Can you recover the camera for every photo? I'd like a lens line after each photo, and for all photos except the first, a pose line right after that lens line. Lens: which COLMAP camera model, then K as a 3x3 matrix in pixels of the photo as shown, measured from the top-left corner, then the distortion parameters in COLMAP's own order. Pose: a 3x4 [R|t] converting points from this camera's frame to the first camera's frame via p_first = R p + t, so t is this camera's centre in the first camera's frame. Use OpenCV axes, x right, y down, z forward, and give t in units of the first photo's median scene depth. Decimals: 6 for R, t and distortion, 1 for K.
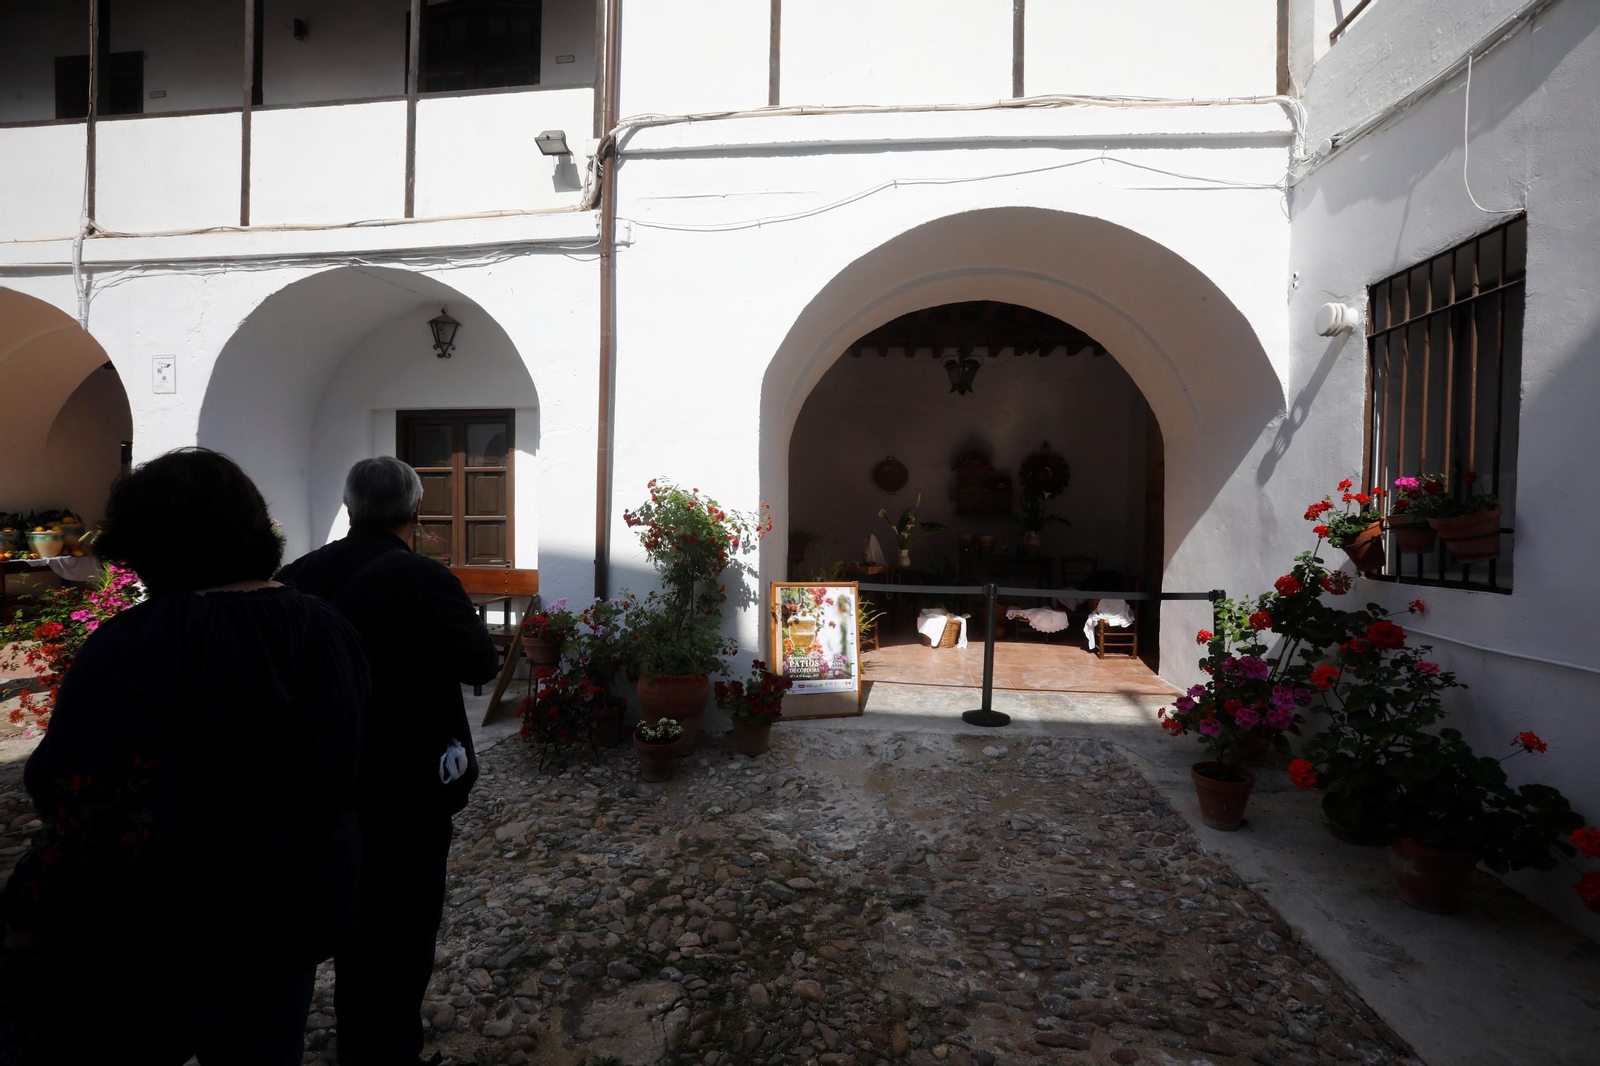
lens RADIAL K [[728.3, 0, 798.5], [0, 728.3, 542.2], [0, 0, 1]] dist [-0.075894, 0.030424]
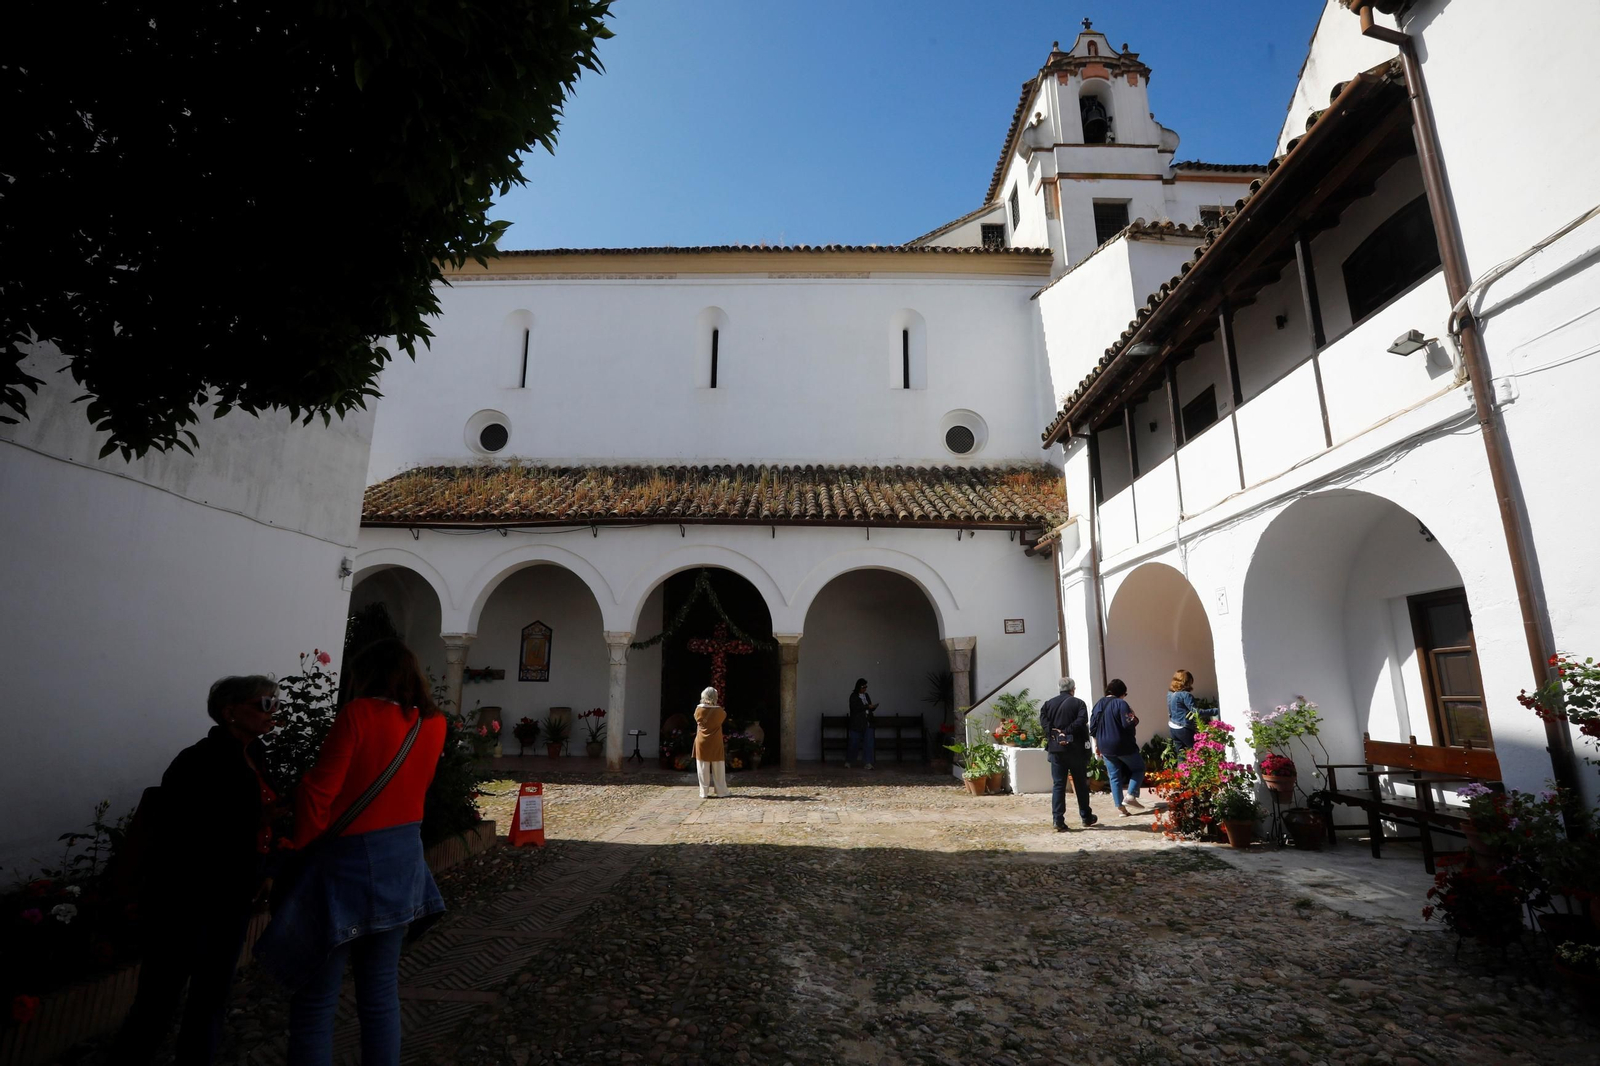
lens RADIAL K [[728.3, 0, 798.5], [0, 728.3, 542.2], [0, 0, 1]] dist [-0.075894, 0.030424]
pose [[0.081947, -0.222237, -0.971543, 0.533393], [-0.028121, 0.973918, -0.225152, -0.002027], [0.996240, 0.045771, 0.073560, 0.006845]]
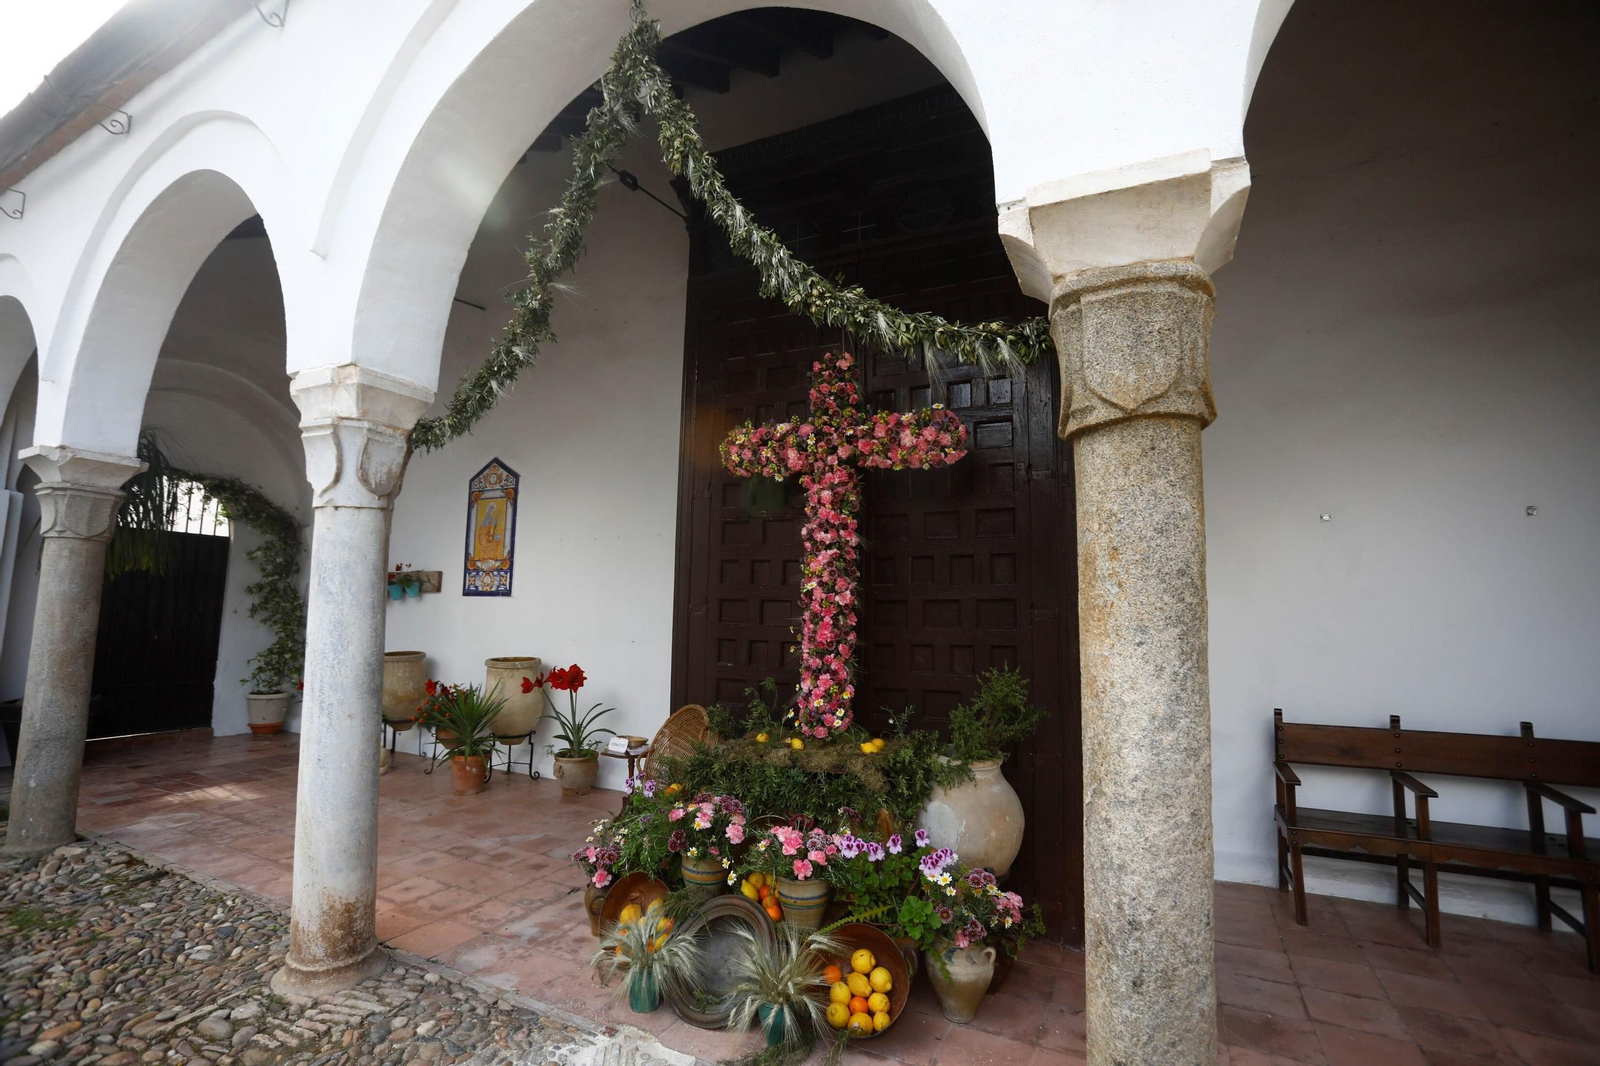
lens RADIAL K [[728.3, 0, 798.5], [0, 728.3, 542.2], [0, 0, 1]] dist [-0.075894, 0.030424]
pose [[-0.356646, -0.115099, -0.927122, -1.975383], [-0.040486, 0.993354, -0.107747, -0.071286], [0.933362, -0.000892, -0.358936, 0.173926]]
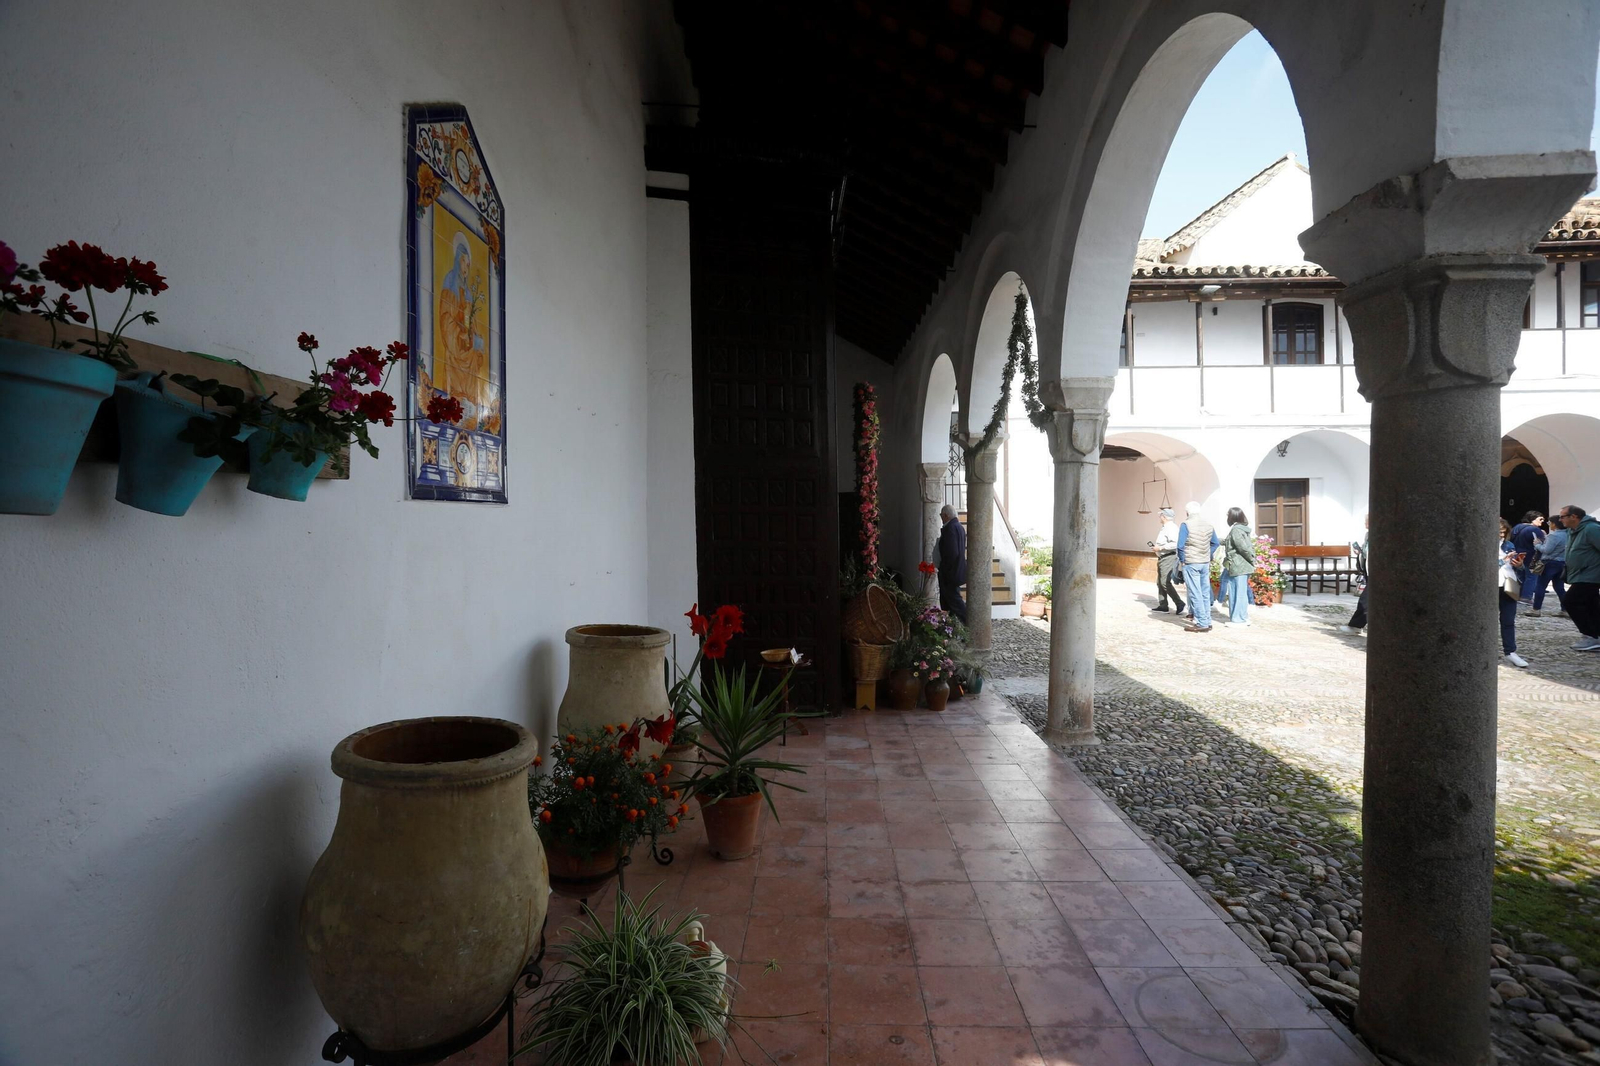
lens RADIAL K [[718.9, 0, 797.6], [0, 718.9, 535.8], [0, 0, 1]] dist [-0.072632, 0.029608]
pose [[0.997342, -0.016240, 0.071031, -2.971227], [0.016348, 0.999866, -0.000934, -0.065571], [-0.071006, 0.002093, 0.997474, -1.565165]]
